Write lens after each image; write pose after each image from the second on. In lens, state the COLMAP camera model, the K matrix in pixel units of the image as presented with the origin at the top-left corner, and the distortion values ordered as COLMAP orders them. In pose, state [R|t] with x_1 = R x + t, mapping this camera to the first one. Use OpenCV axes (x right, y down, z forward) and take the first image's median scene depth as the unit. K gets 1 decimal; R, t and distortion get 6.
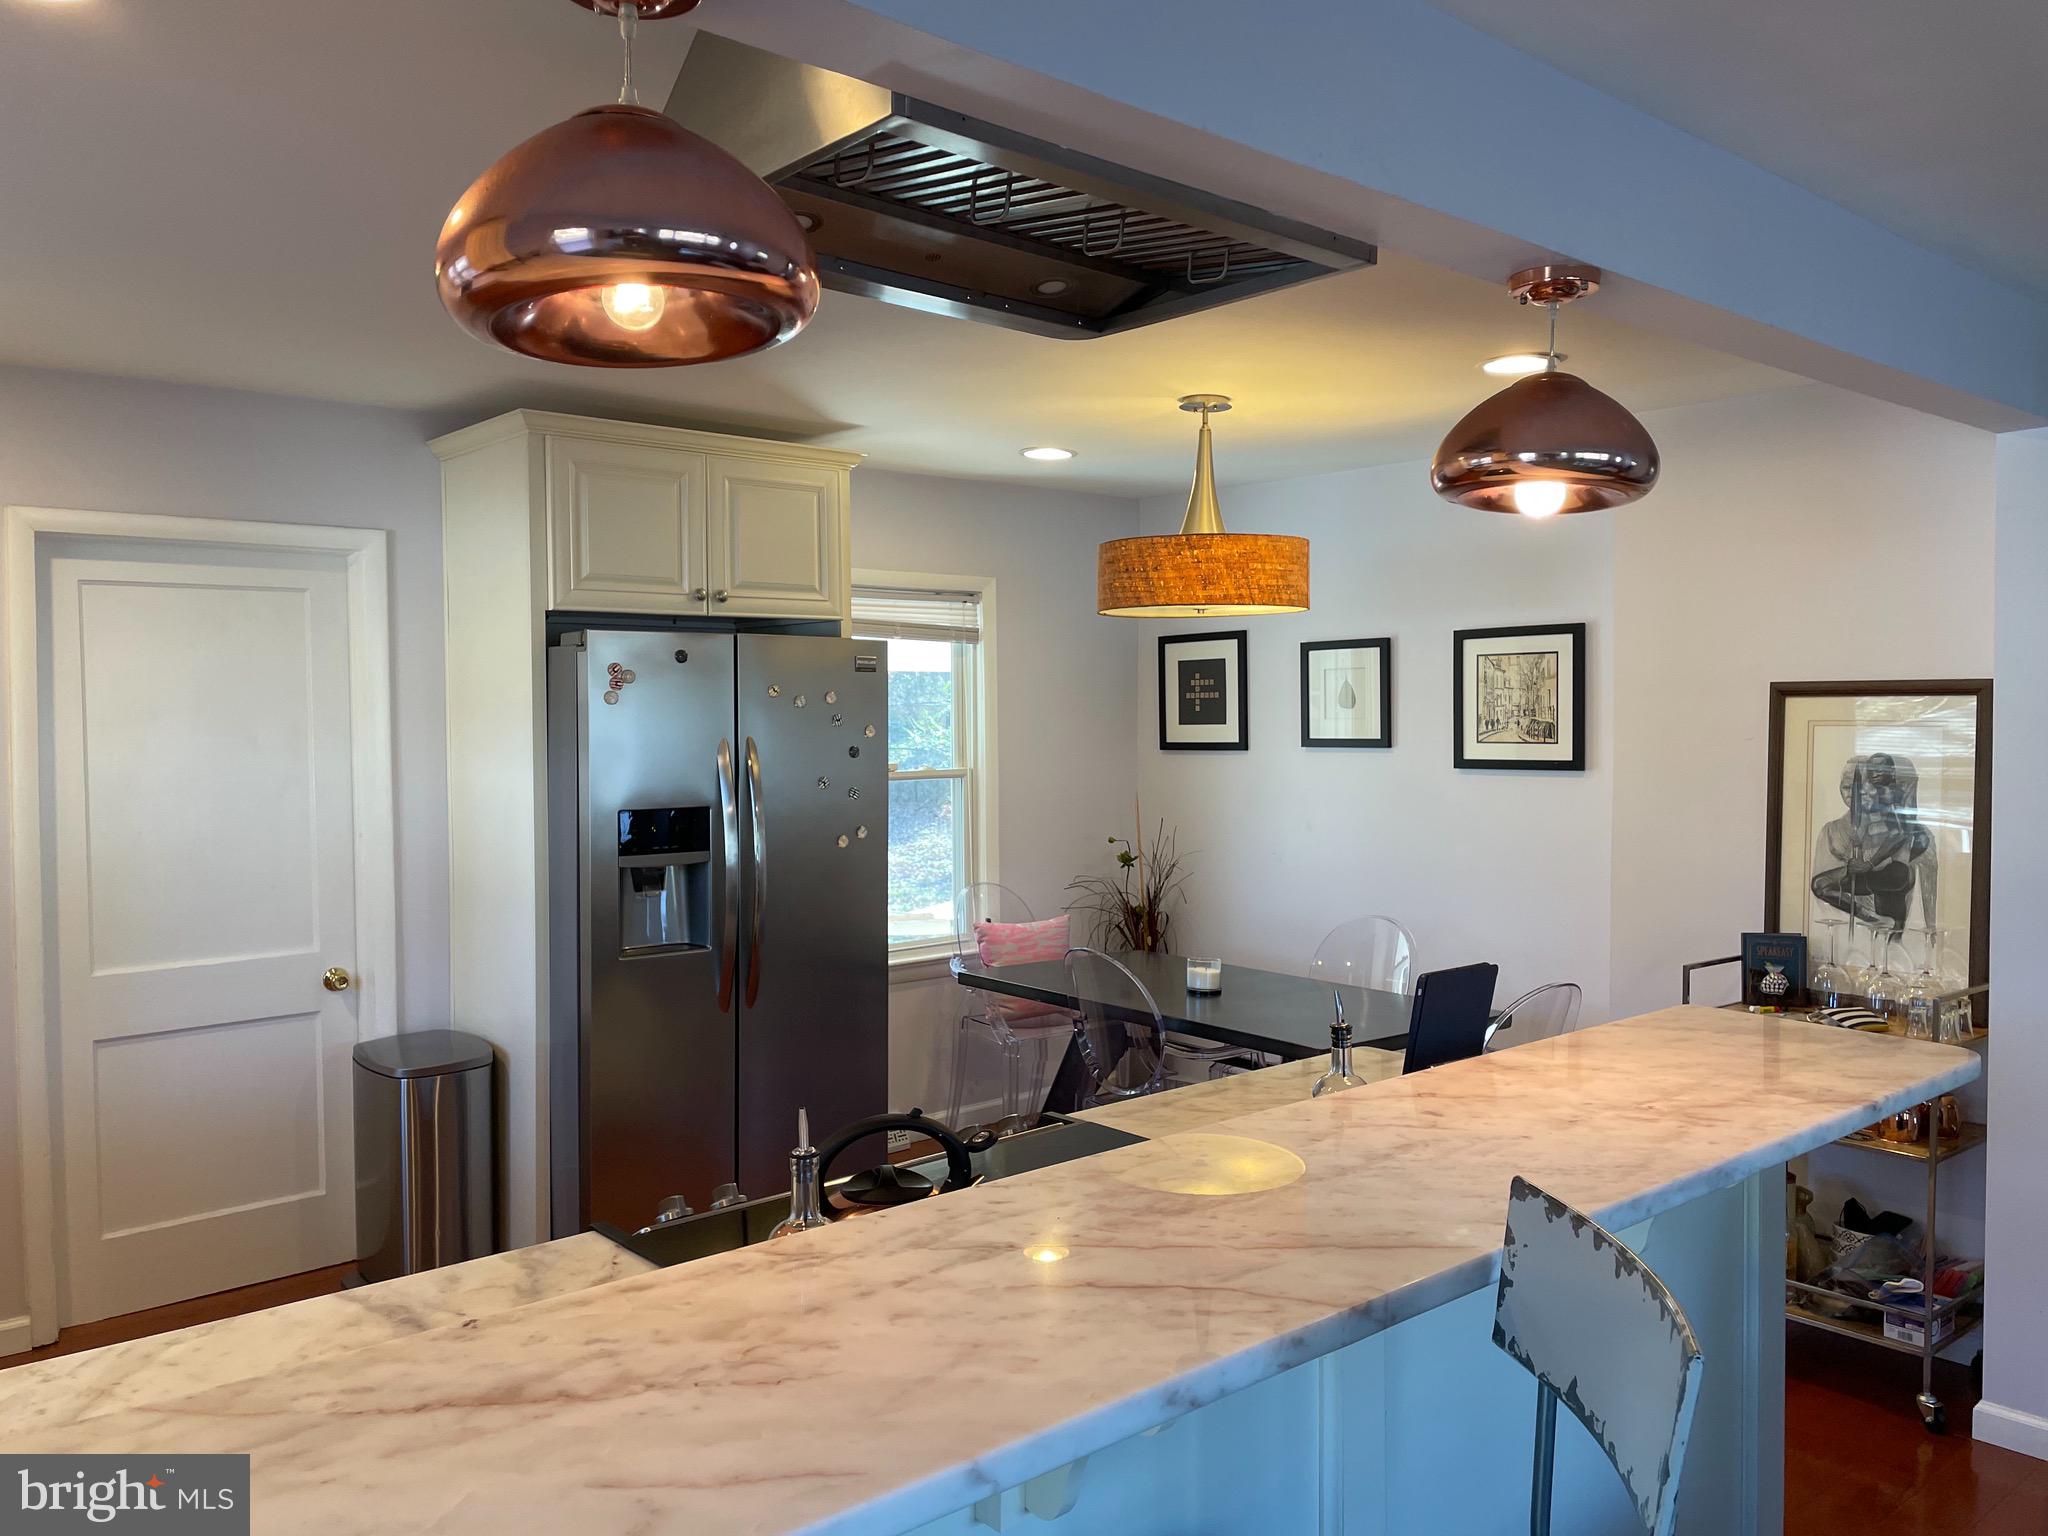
lens RADIAL K [[1550.3, 0, 1034.1], [0, 1550.3, 758.5], [0, 0, 1]] dist [0.106751, -0.140349]
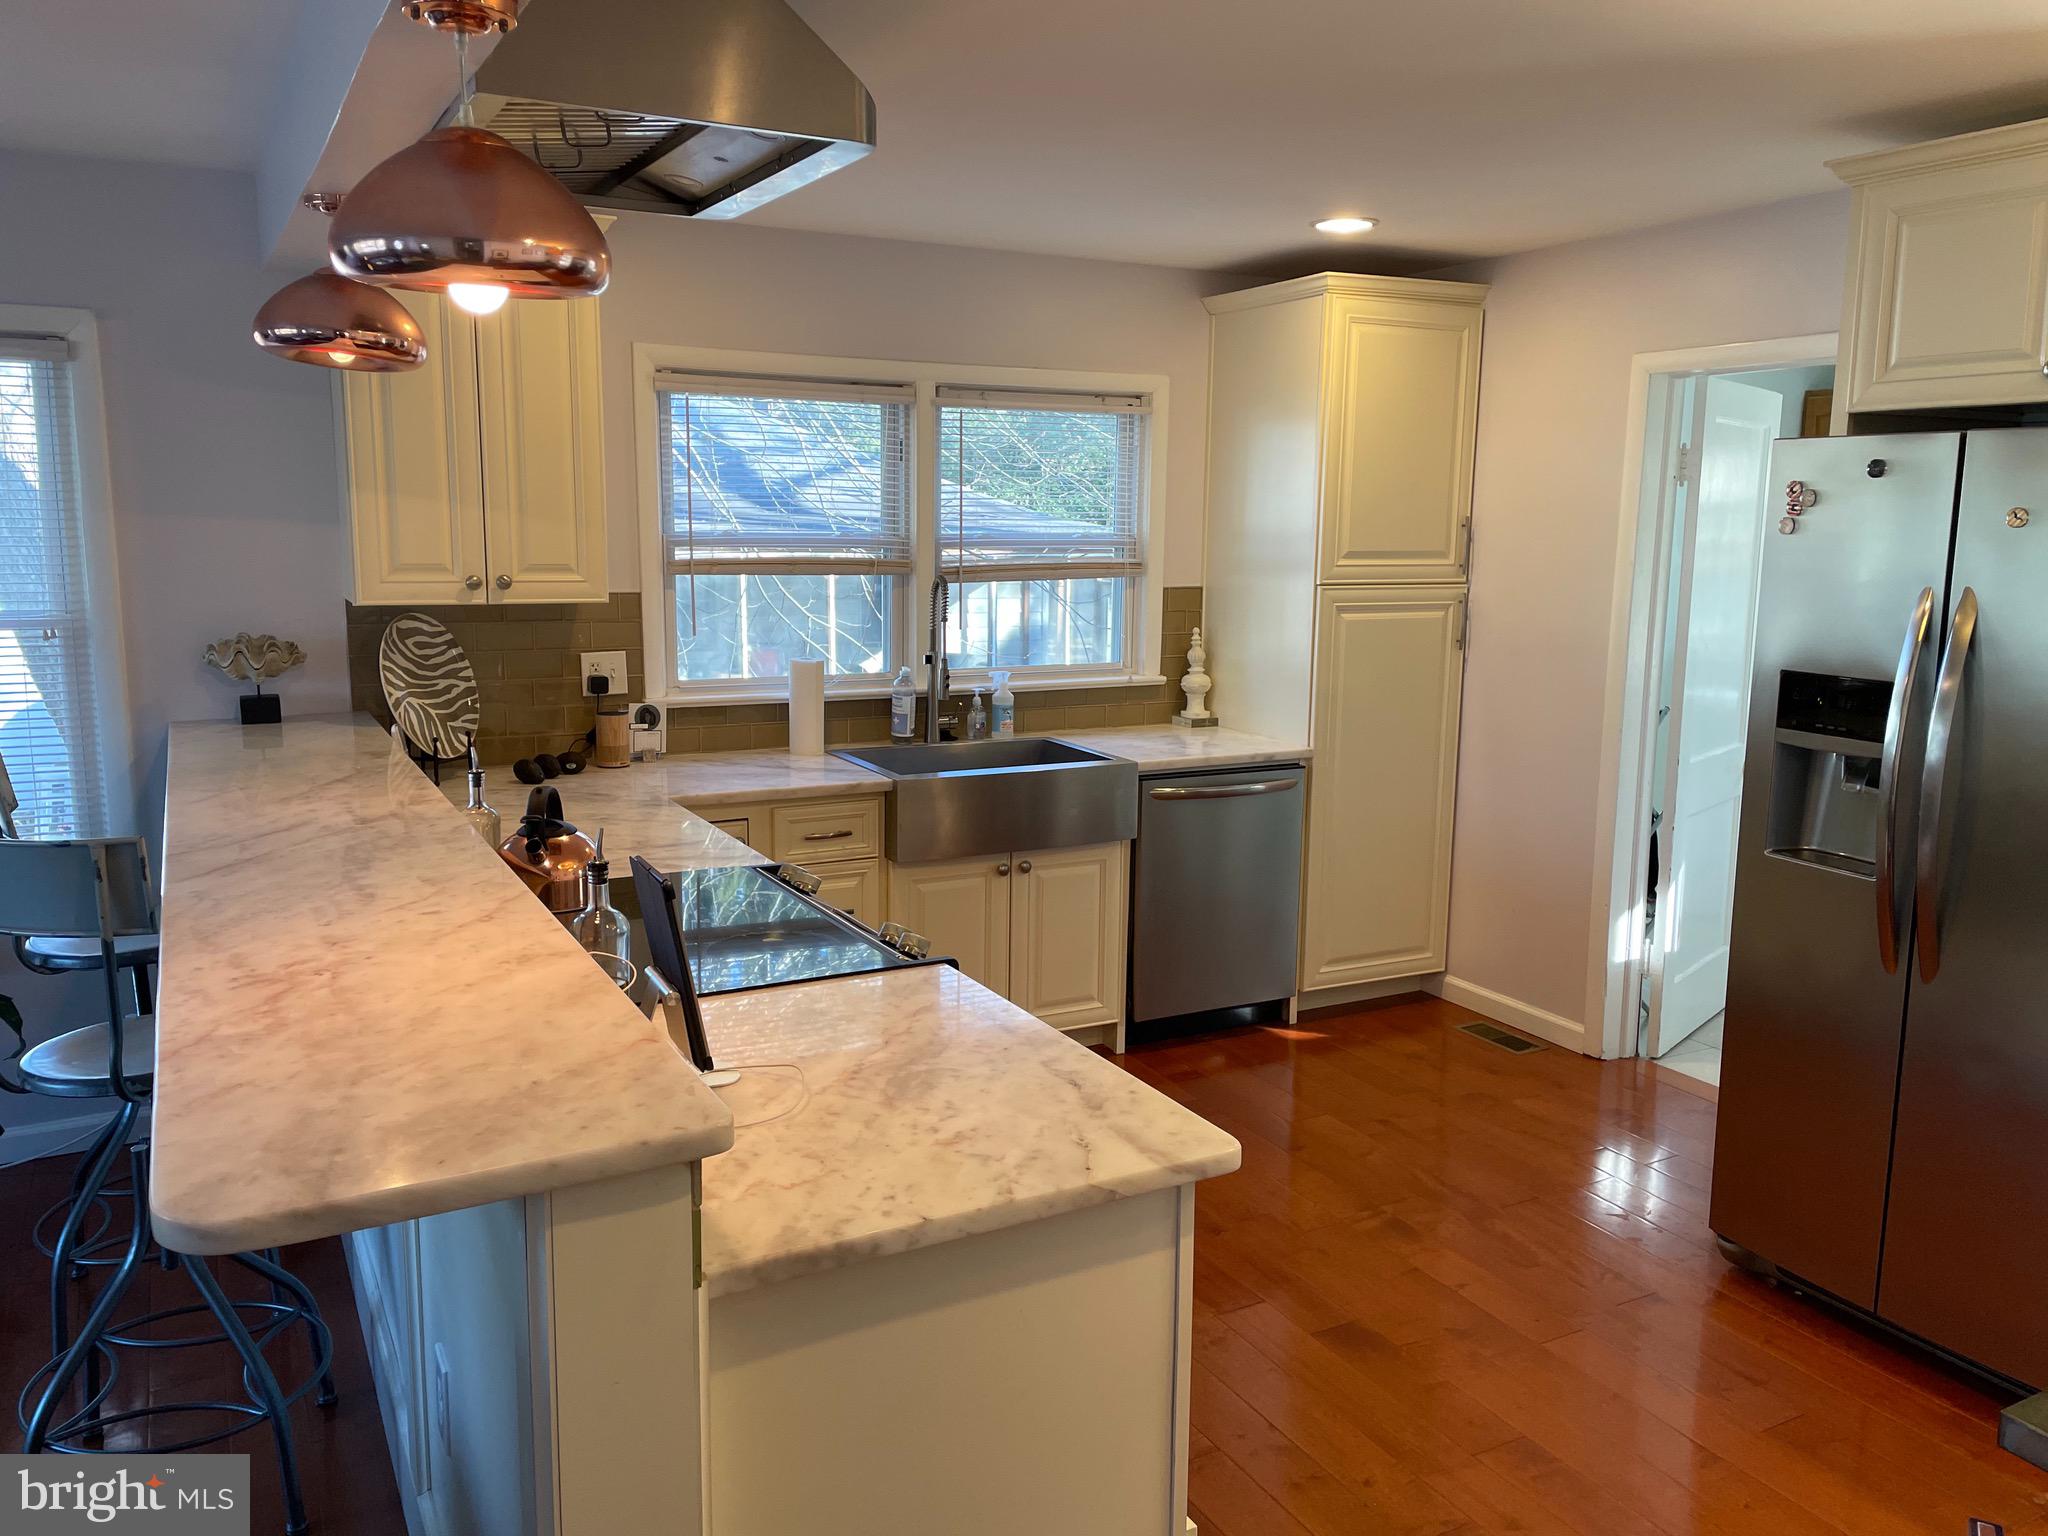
lens RADIAL K [[1550.3, 0, 1034.1], [0, 1550.3, 758.5], [0, 0, 1]] dist [0.106751, -0.140349]
pose [[-0.210871, 0.153667, -0.965360, 0.594990], [-0.038441, 0.985499, 0.165270, -0.040090], [0.976758, 0.071960, -0.201907, 0.795669]]
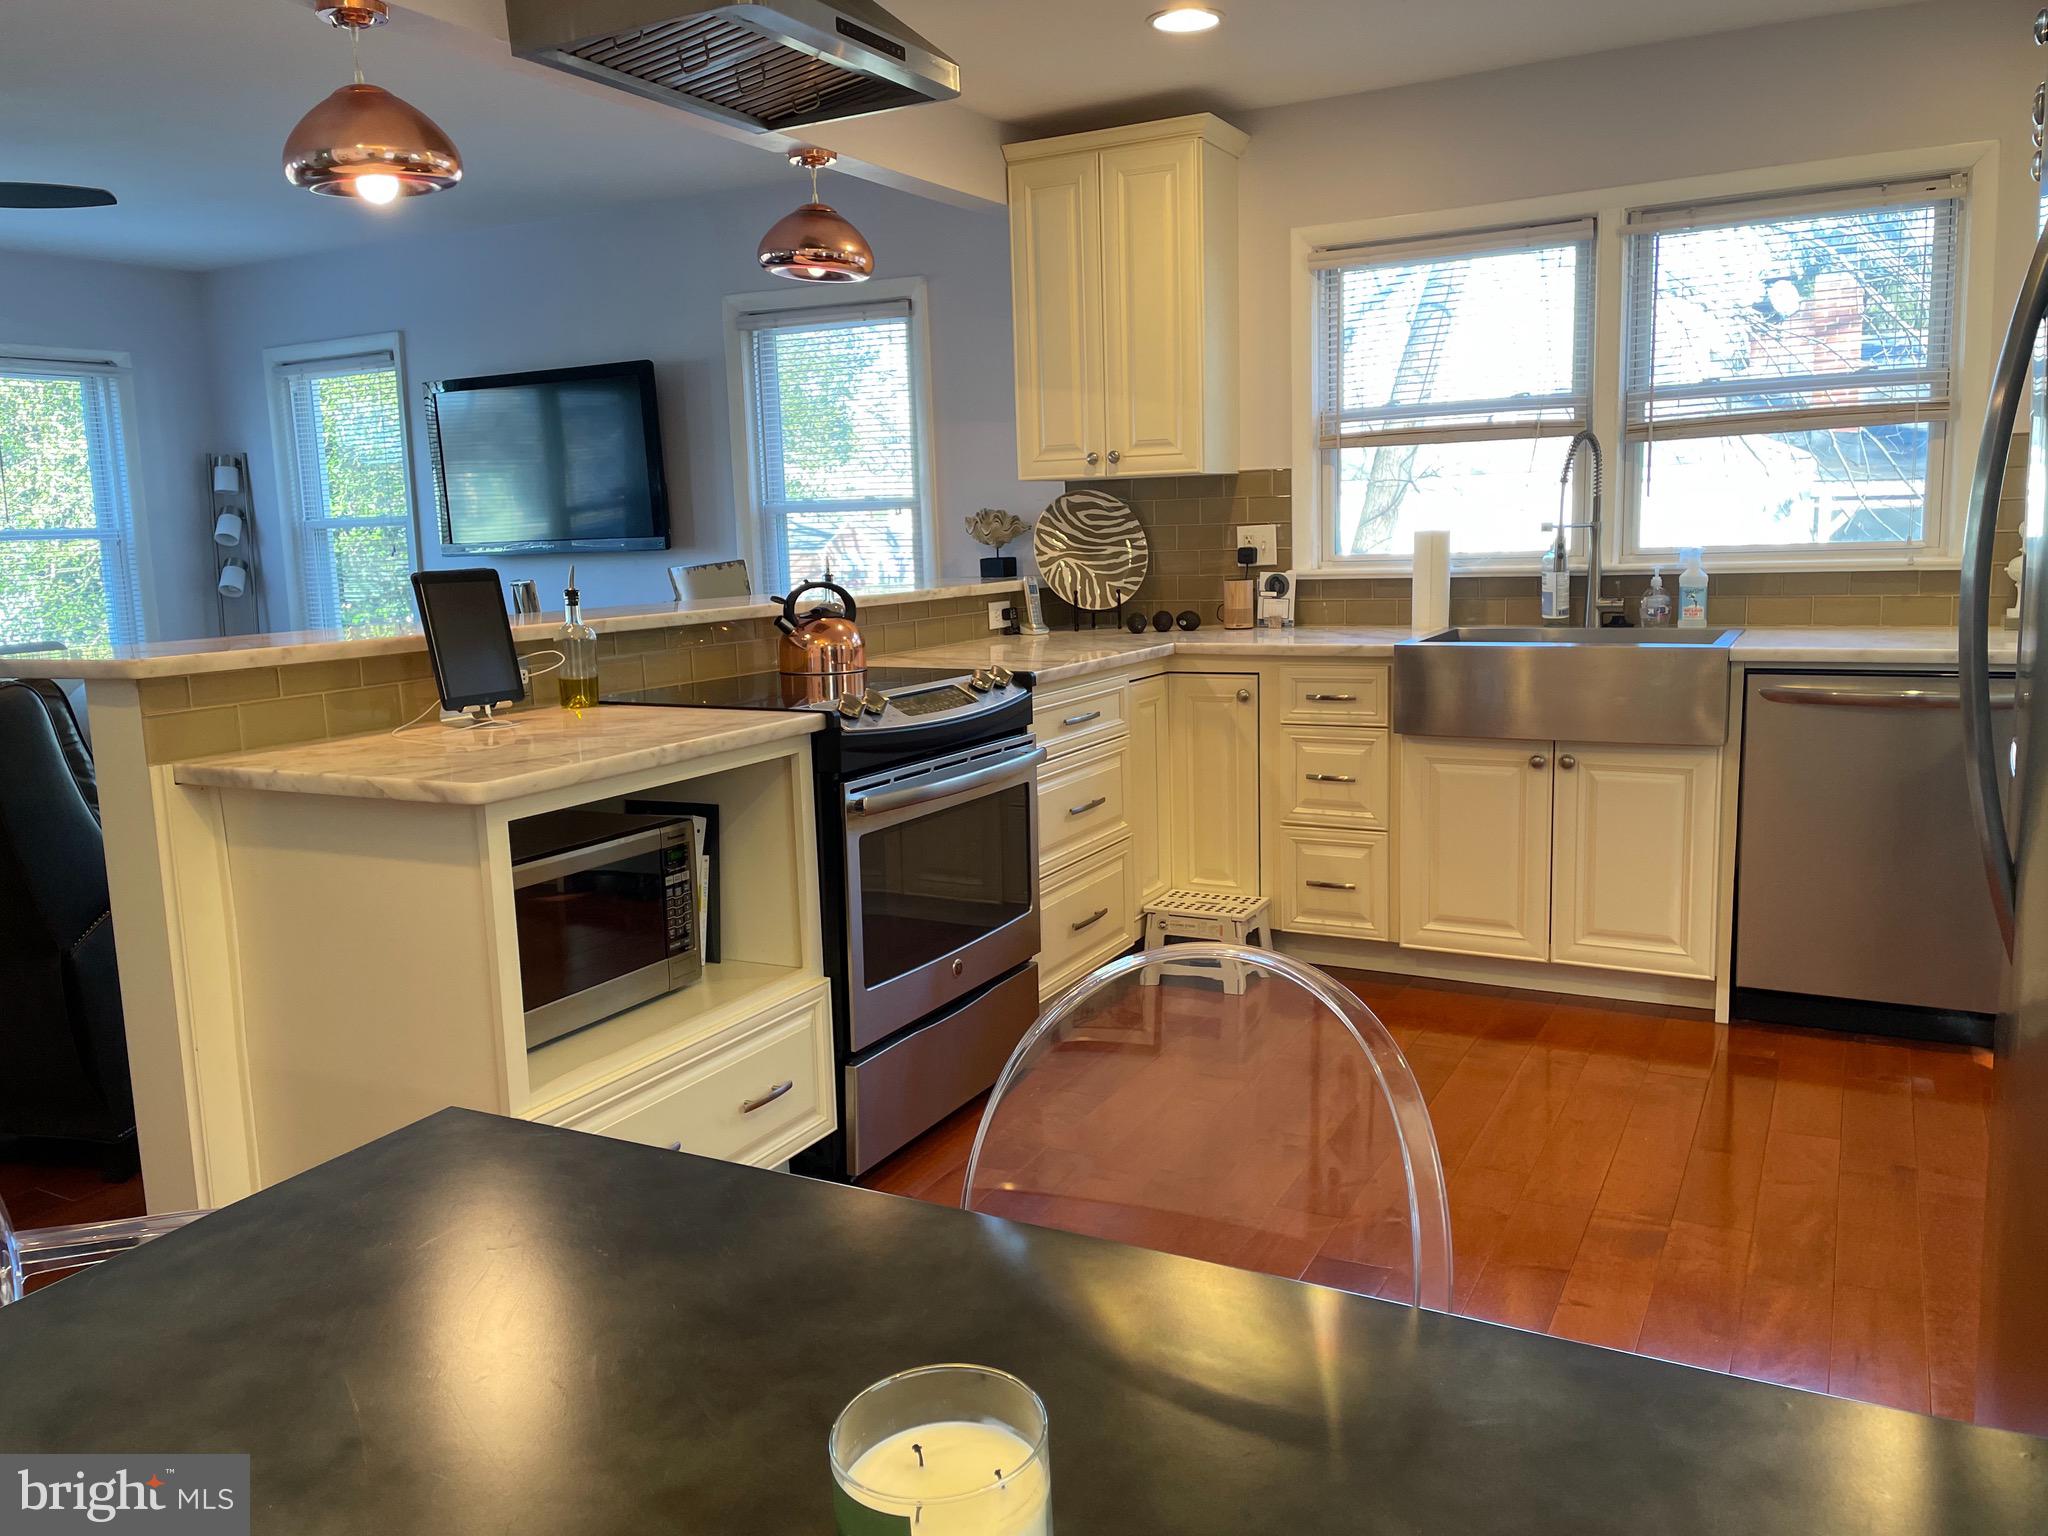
lens RADIAL K [[1550.3, 0, 1034.1], [0, 1550.3, 758.5], [0, 0, 1]] dist [0.106751, -0.140349]
pose [[-0.930659, 0.084965, -0.355886, 0.175153], [0.022742, 0.984216, 0.175503, 0.043313], [0.365181, 0.155240, -0.917902, 1.336939]]
